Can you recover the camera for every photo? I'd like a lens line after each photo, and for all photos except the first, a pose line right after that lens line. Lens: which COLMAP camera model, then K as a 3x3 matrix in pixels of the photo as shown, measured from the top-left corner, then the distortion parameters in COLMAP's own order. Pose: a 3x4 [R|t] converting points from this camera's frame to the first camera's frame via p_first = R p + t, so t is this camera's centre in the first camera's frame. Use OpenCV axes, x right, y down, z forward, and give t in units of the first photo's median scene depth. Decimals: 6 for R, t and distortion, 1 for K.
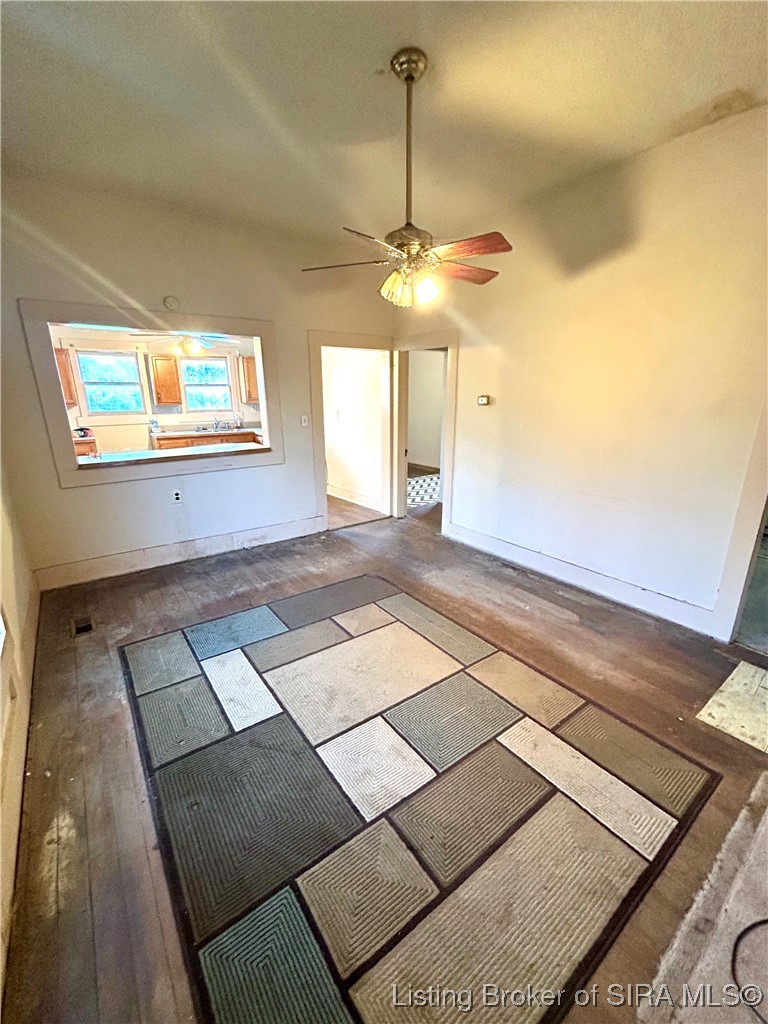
lens RADIAL K [[413.6, 0, 382.8], [0, 413.6, 514.3], [0, 0, 1]] dist [-0.001546, 0.000056]
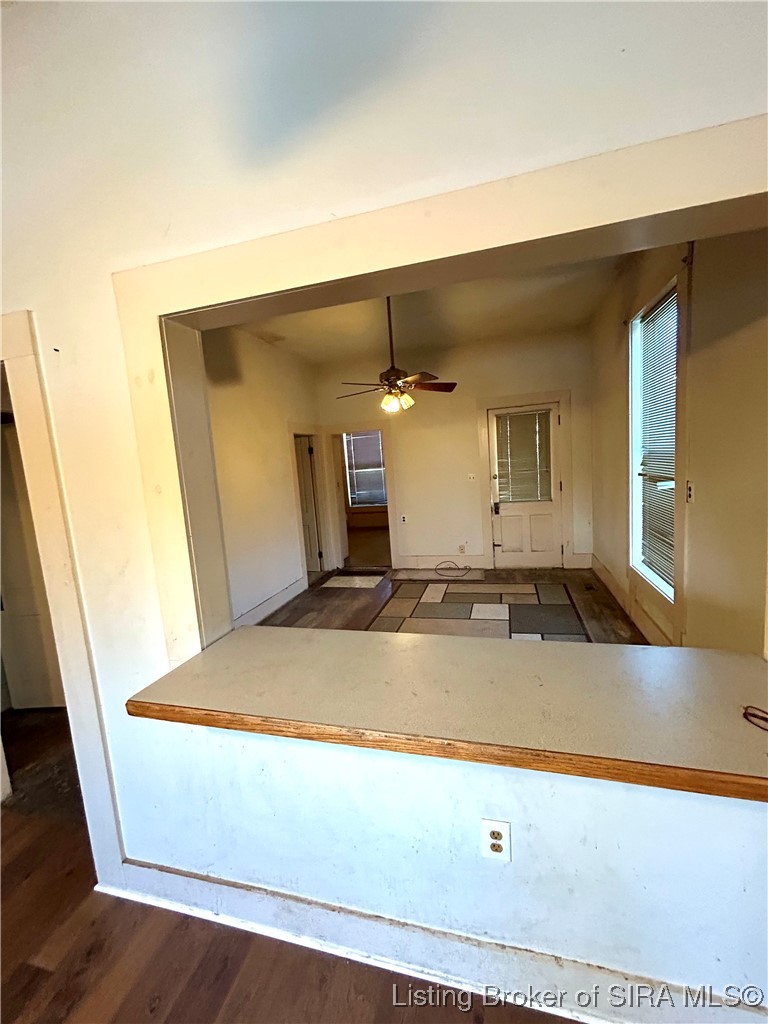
lens RADIAL K [[413.6, 0, 386.7], [0, 413.6, 510.5], [0, 0, 1]] dist [-0.001546, 0.000056]
pose [[-0.622226, -0.043129, 0.781649, -1.245225], [0.290121, 0.914677, 0.281418, -0.630344], [-0.727093, 0.401878, -0.556623, 2.139709]]
